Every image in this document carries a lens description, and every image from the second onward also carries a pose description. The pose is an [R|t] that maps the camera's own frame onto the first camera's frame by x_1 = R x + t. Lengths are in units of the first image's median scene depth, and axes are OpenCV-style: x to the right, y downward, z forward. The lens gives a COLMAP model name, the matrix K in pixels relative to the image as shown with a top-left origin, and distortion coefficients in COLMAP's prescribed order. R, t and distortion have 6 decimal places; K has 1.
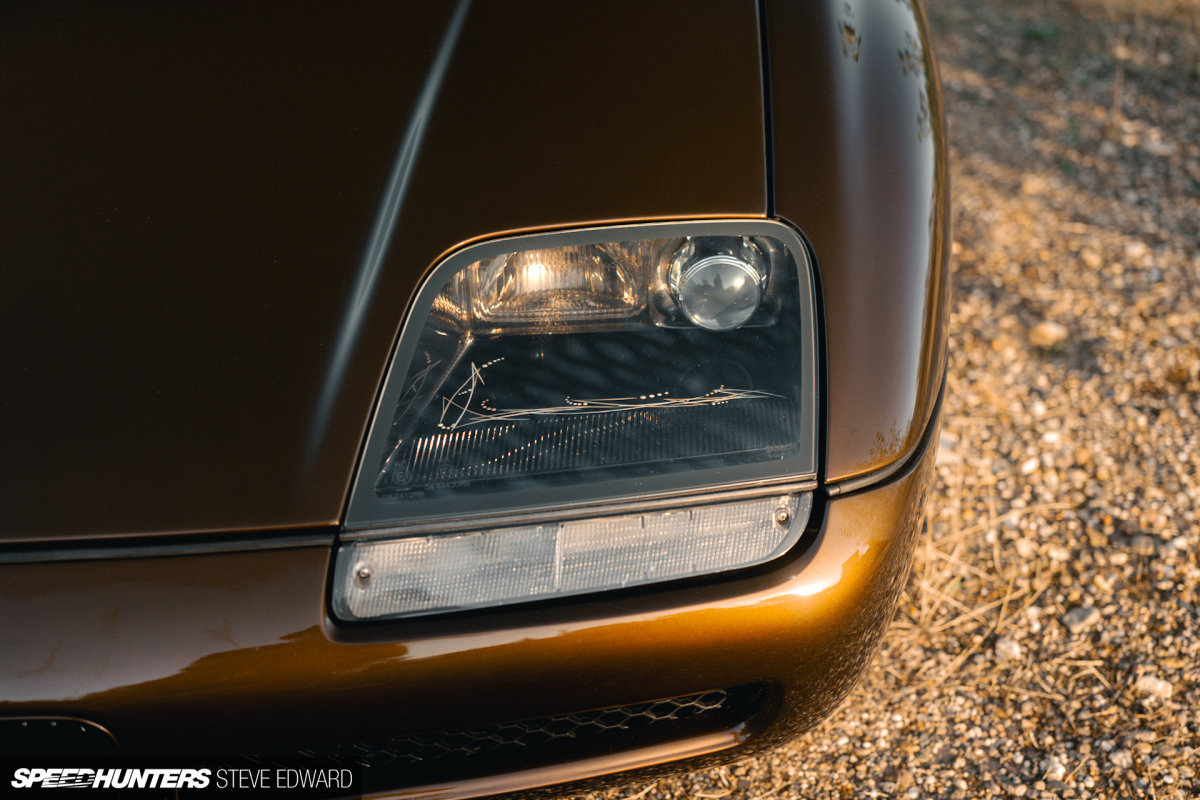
lens RADIAL K [[1741.5, 0, 600.0], [0, 1741.5, 400.0], [0, 0, 1]] dist [-0.013063, 0.047695]
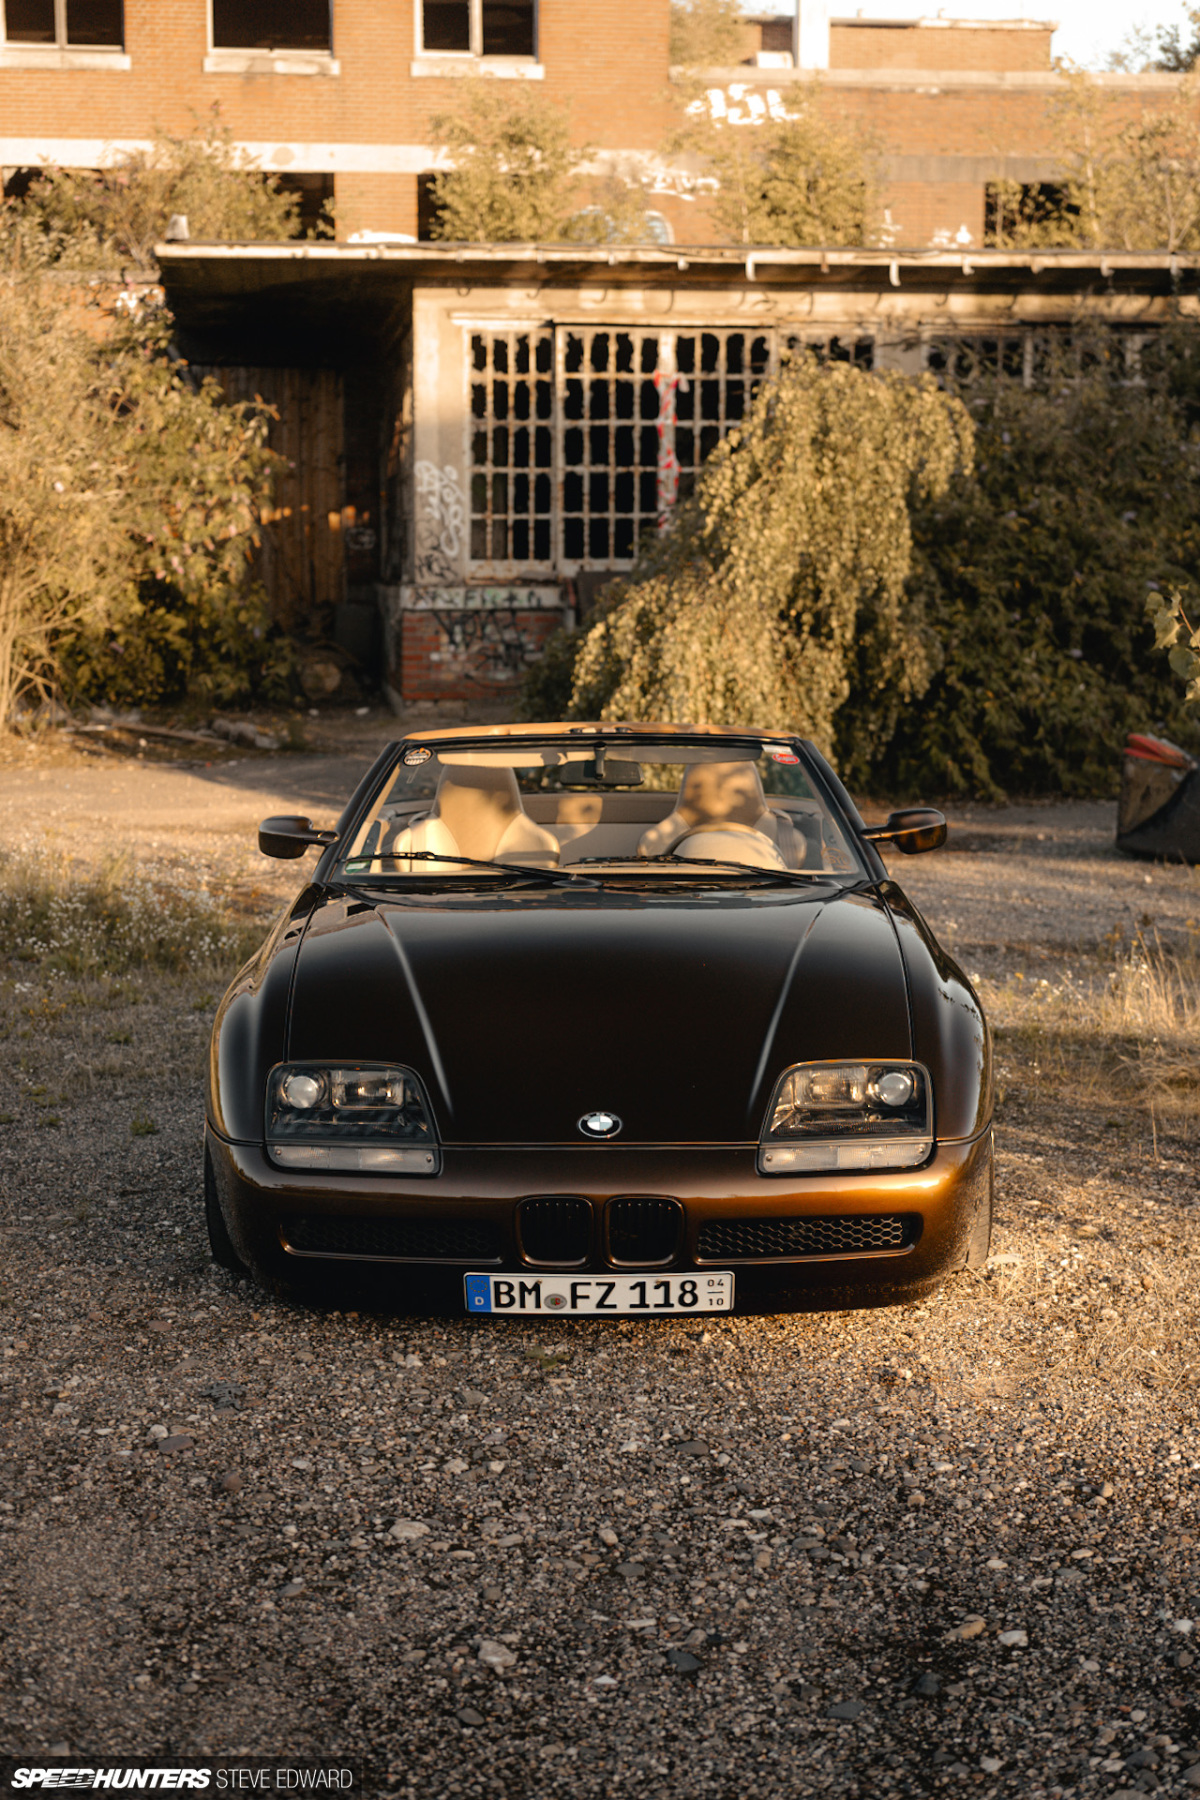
lens RADIAL K [[2636.2, 0, 556.8], [0, 2636.2, 896.5], [0, 0, 1]] dist [0.006362, -0.025737]
pose [[0.998508, 0.001785, -0.054578, -0.129190], [-0.023668, 0.914849, -0.403101, 0.752692], [0.049211, 0.403791, 0.913527, -1.601917]]
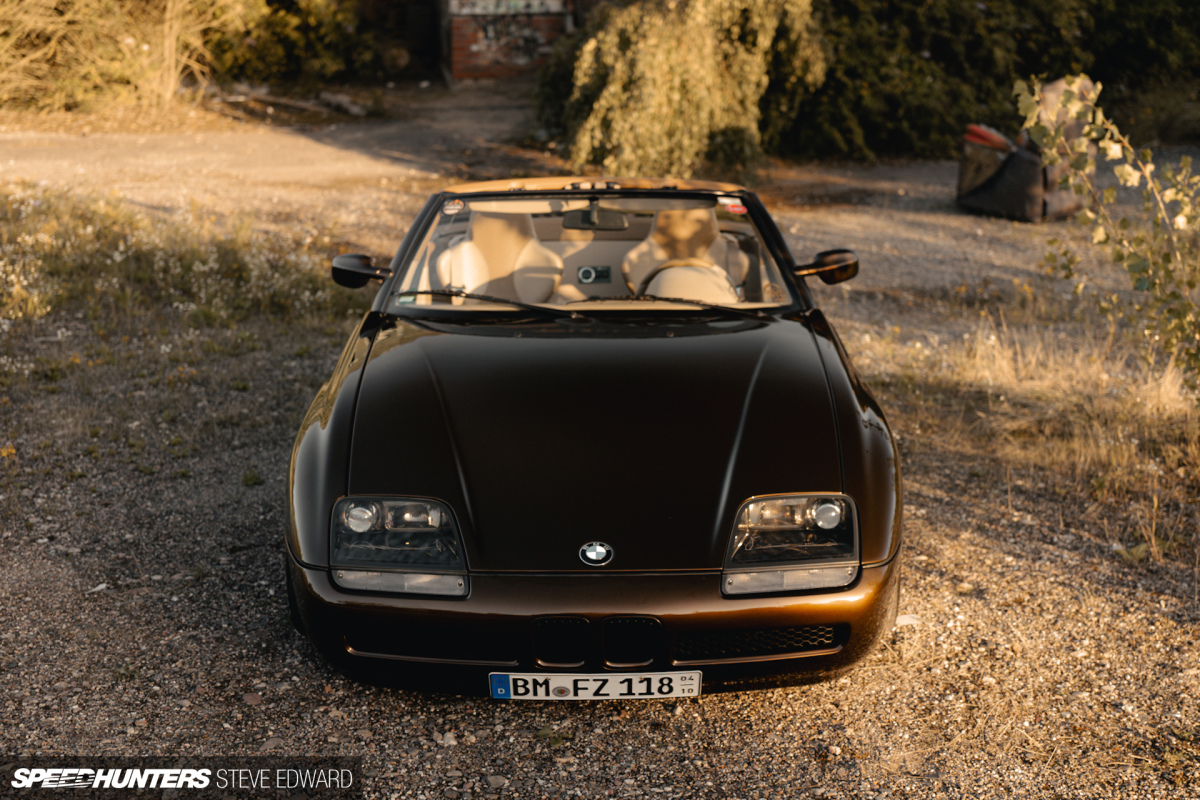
lens RADIAL K [[1741.5, 0, 600.0], [0, 1741.5, 400.0], [0, 0, 1]] dist [-0.013063, 0.047695]
pose [[0.999480, 0.005279, -0.031800, -0.151983], [-0.014146, 0.958266, -0.285528, 0.398158], [0.028965, 0.285829, 0.957843, -1.305763]]
